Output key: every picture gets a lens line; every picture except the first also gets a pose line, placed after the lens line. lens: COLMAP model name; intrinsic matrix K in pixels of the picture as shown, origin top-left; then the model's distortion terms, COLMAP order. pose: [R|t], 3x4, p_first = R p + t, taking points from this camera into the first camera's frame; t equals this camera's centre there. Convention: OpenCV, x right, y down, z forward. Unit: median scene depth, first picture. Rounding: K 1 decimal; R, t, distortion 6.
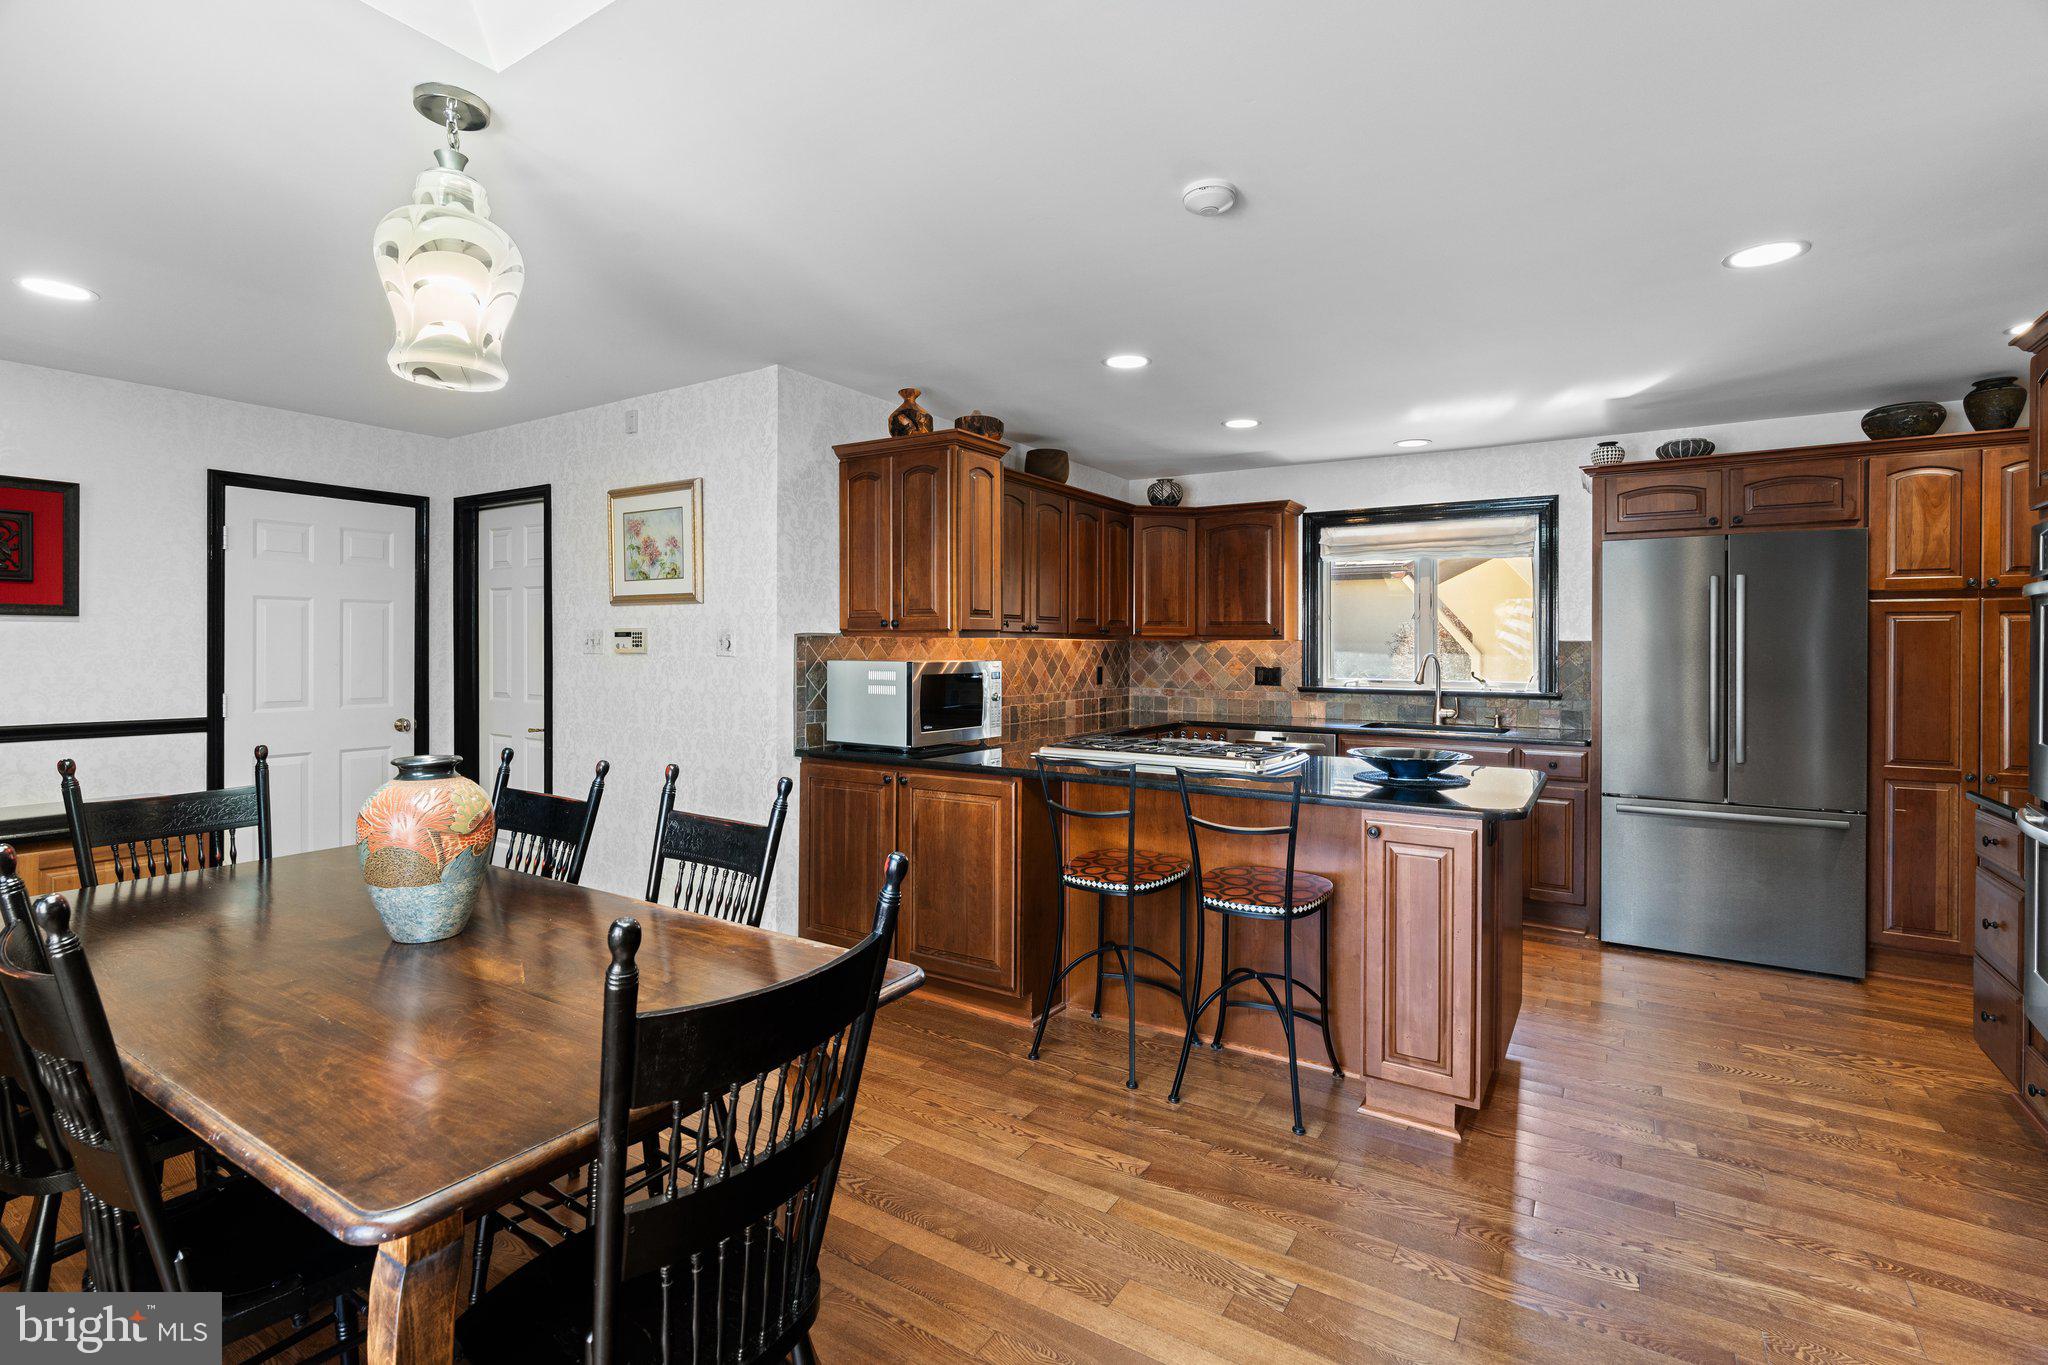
lens RADIAL K [[935.6, 0, 1027.3], [0, 935.6, 661.6], [0, 0, 1]] dist [-0.007447, 0.000721]
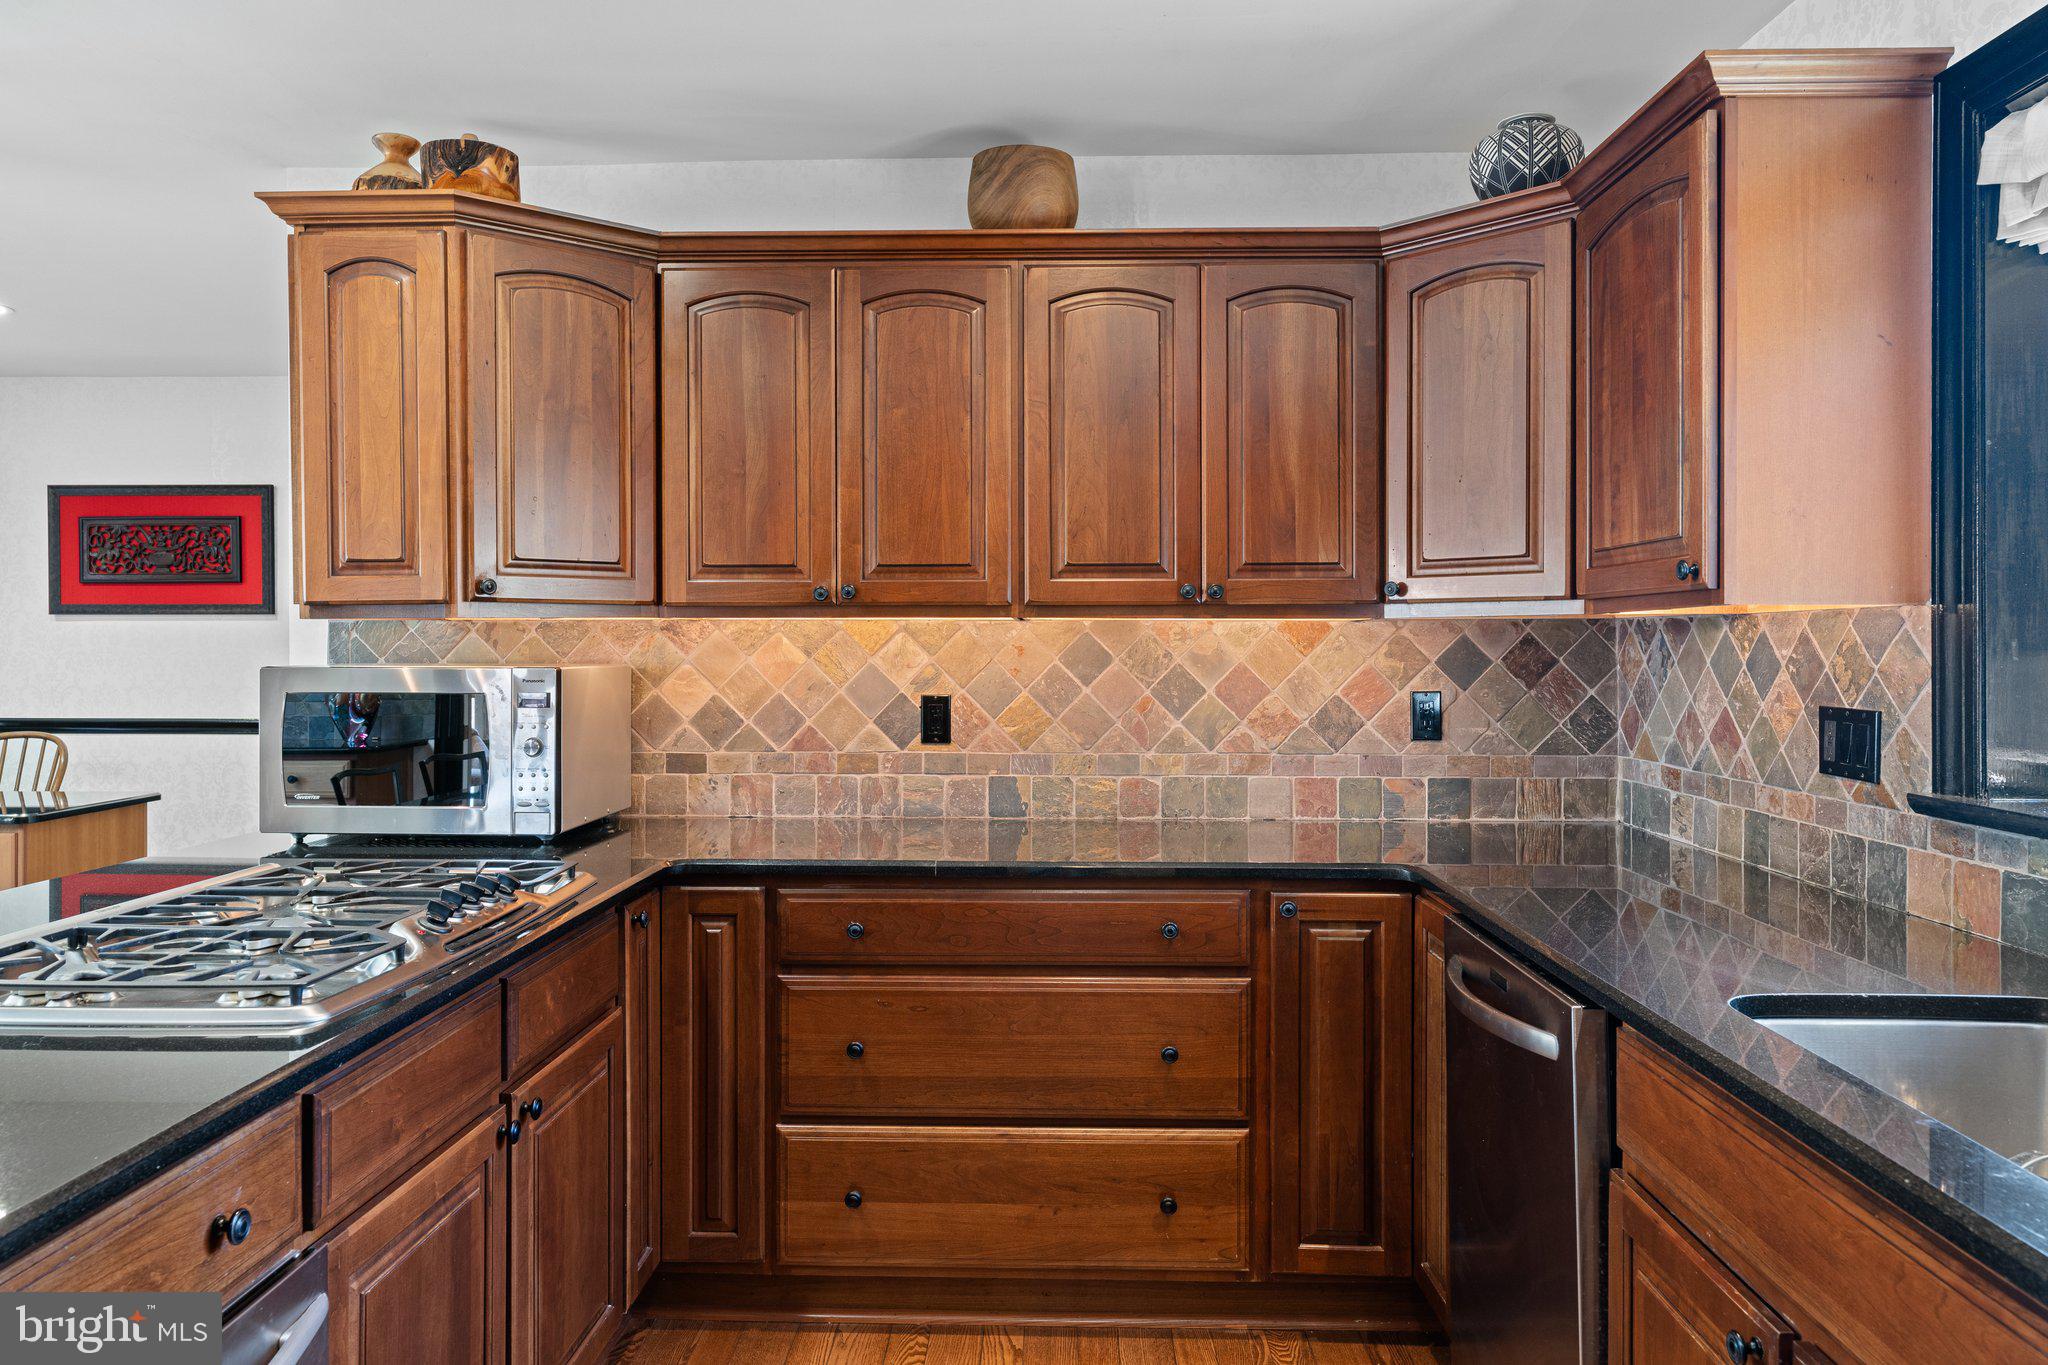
lens RADIAL K [[1401.9, 0, 1024.0], [0, 1401.9, 682.5], [0, 0, 1]] dist [0.010332, -0.002643]
pose [[0.511448, 0.019876, -0.859084, 0.645786], [-0.014922, 0.999787, 0.014248, -0.006105], [0.859185, 0.005533, 0.511636, 0.779650]]
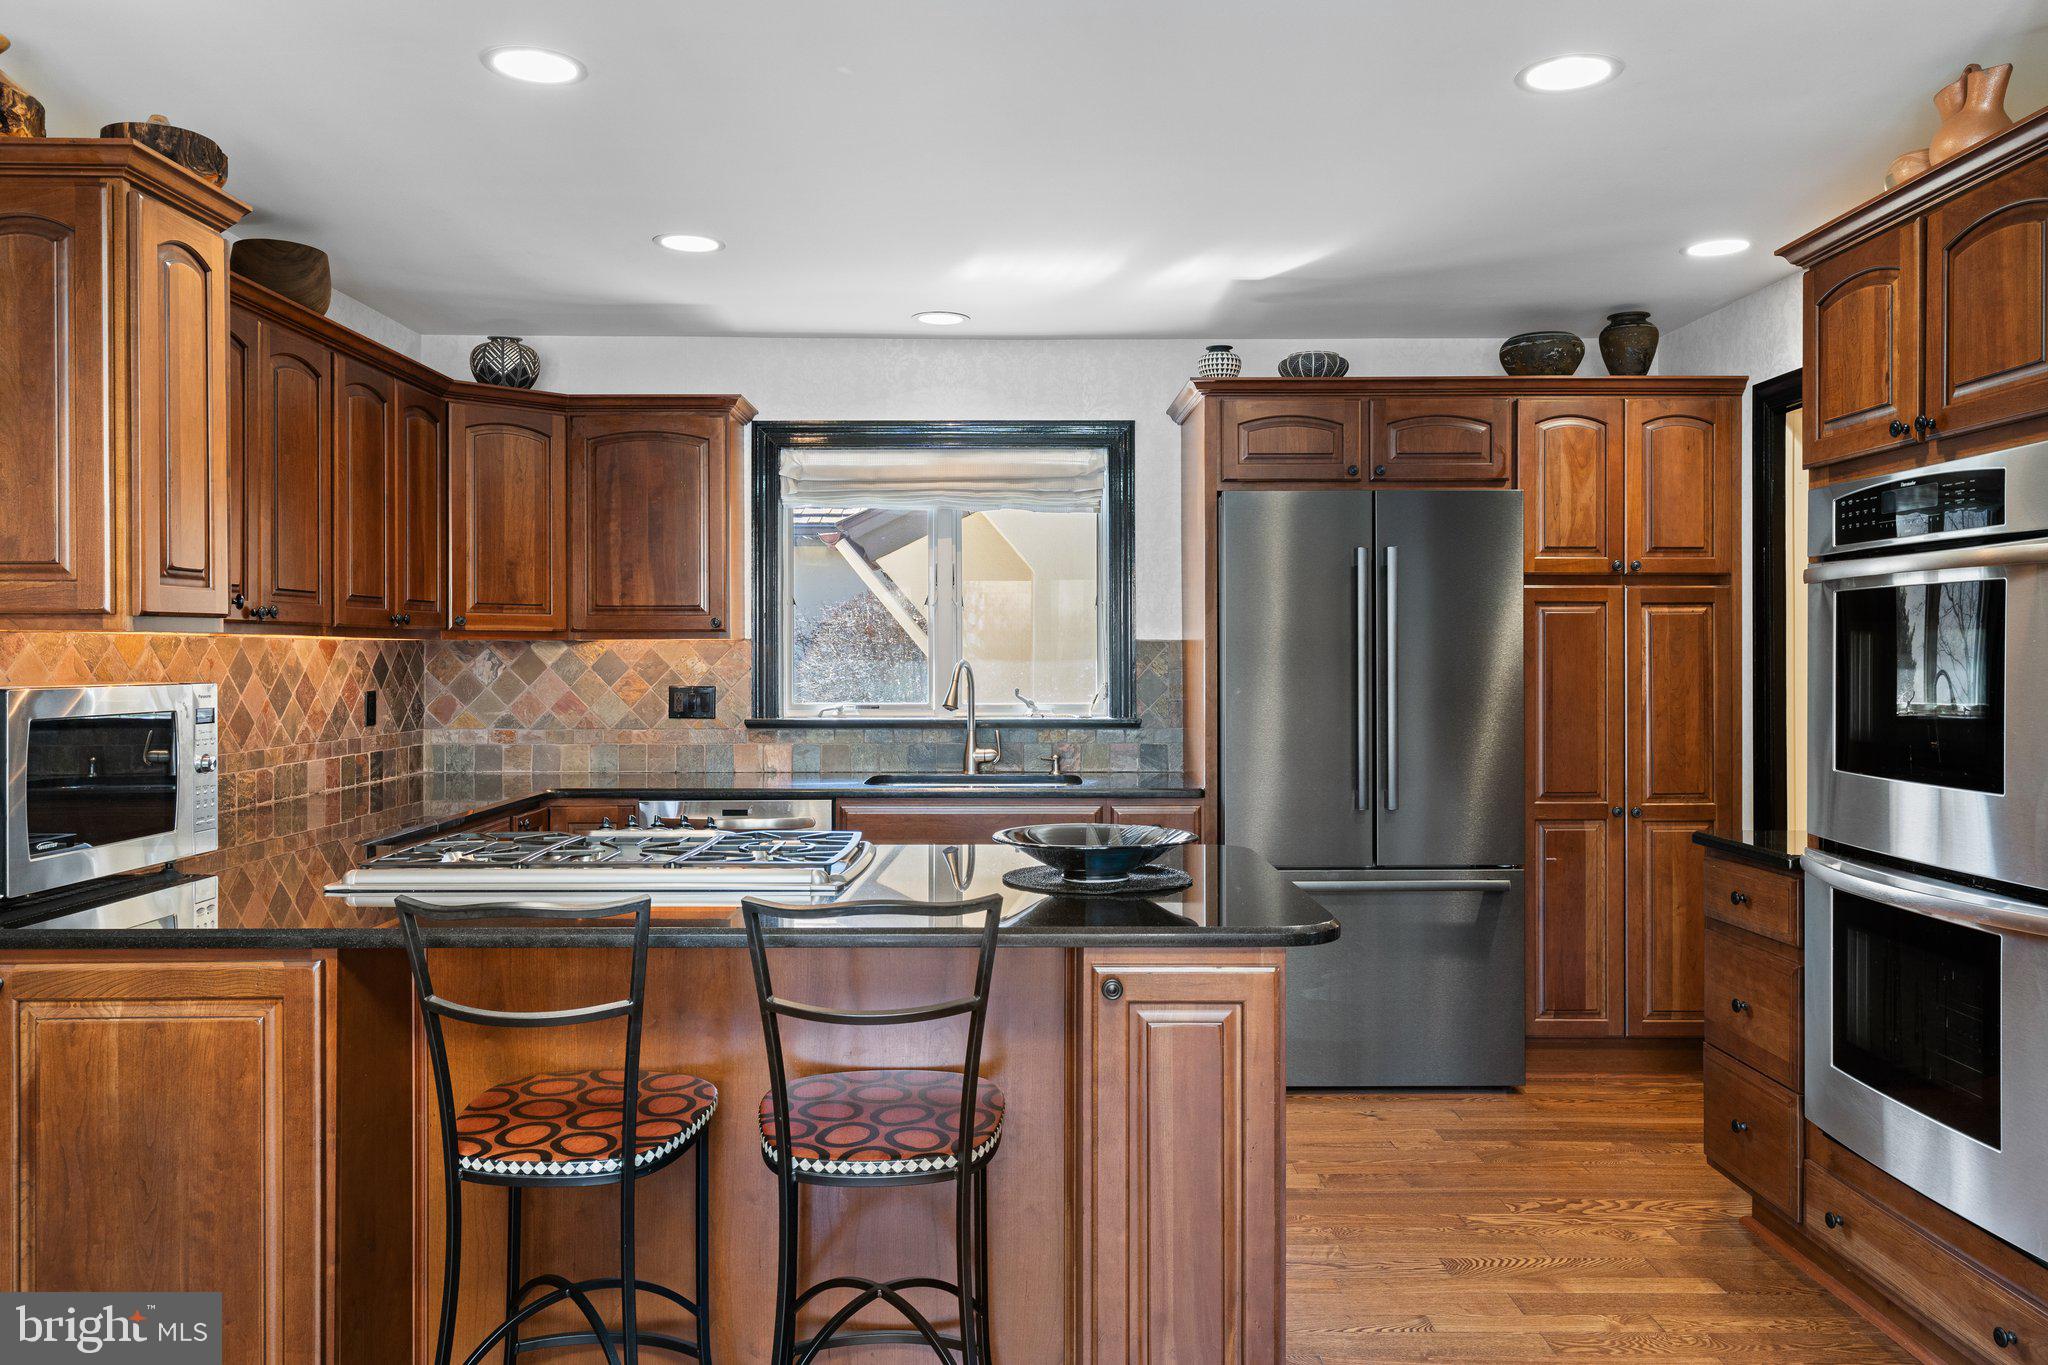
lens RADIAL K [[1483.5, 0, 1020.6], [0, 1483.5, 666.3], [0, 0, 1]] dist [0.000389, 0.006785]
pose [[0.844695, -0.009337, 0.535167, -0.076932], [0.012747, 0.999915, -0.002675, -0.001979], [-0.535096, 0.009081, 0.844742, 0.170413]]
